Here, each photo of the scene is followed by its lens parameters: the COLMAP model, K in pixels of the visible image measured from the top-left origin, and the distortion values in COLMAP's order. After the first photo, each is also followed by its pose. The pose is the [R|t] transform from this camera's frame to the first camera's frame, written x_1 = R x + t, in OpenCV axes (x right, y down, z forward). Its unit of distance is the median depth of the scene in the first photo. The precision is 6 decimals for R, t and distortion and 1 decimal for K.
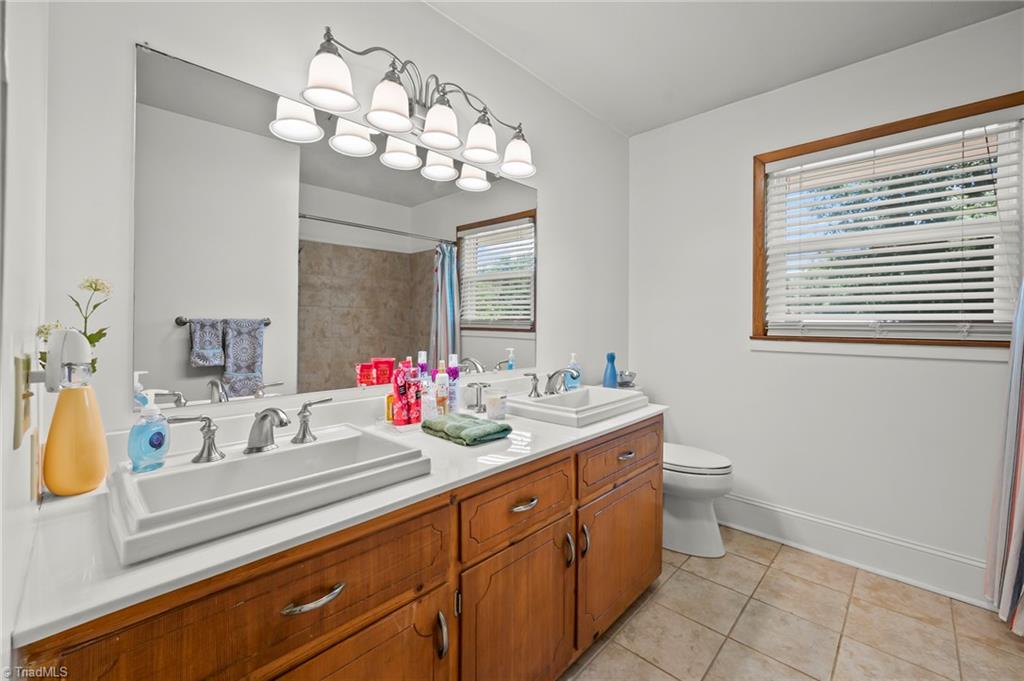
lens RADIAL K [[421.1, 0, 513.4], [0, 421.1, 322.3], [0, 0, 1]] dist [0.000359, 0.000005]
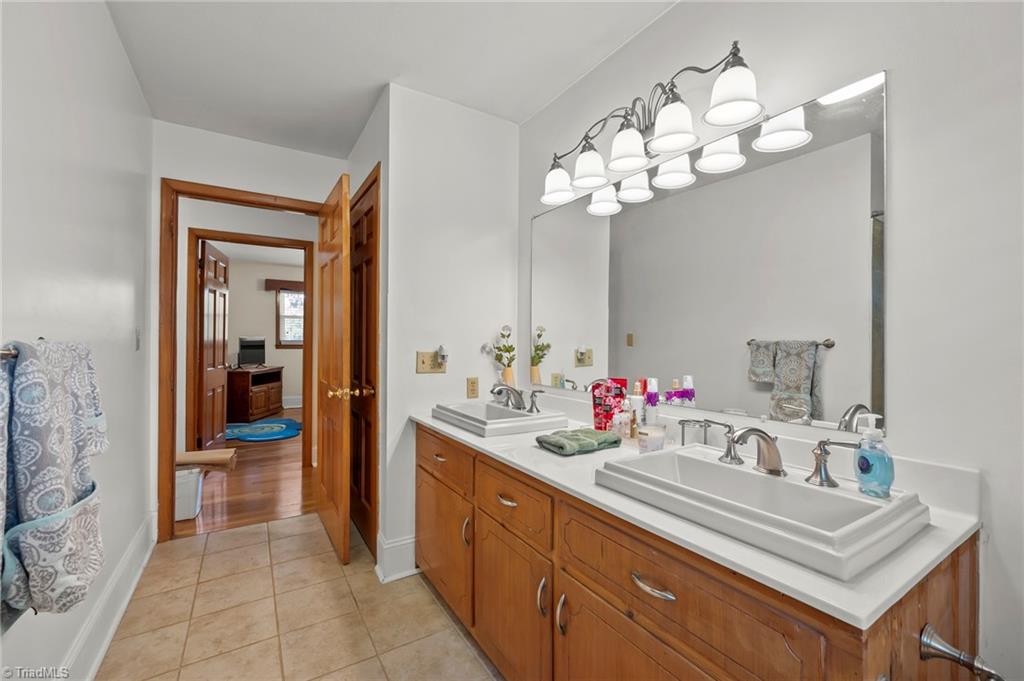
lens RADIAL K [[417.1, 0, 511.2], [0, 417.1, 338.2], [0, 0, 1]] dist [-0.000832, -0.000117]
pose [[-0.243759, -0.011458, -0.969768, 0.795595], [-0.004472, 0.999933, -0.010690, 0.000166], [0.969826, 0.001731, -0.243794, 0.899600]]
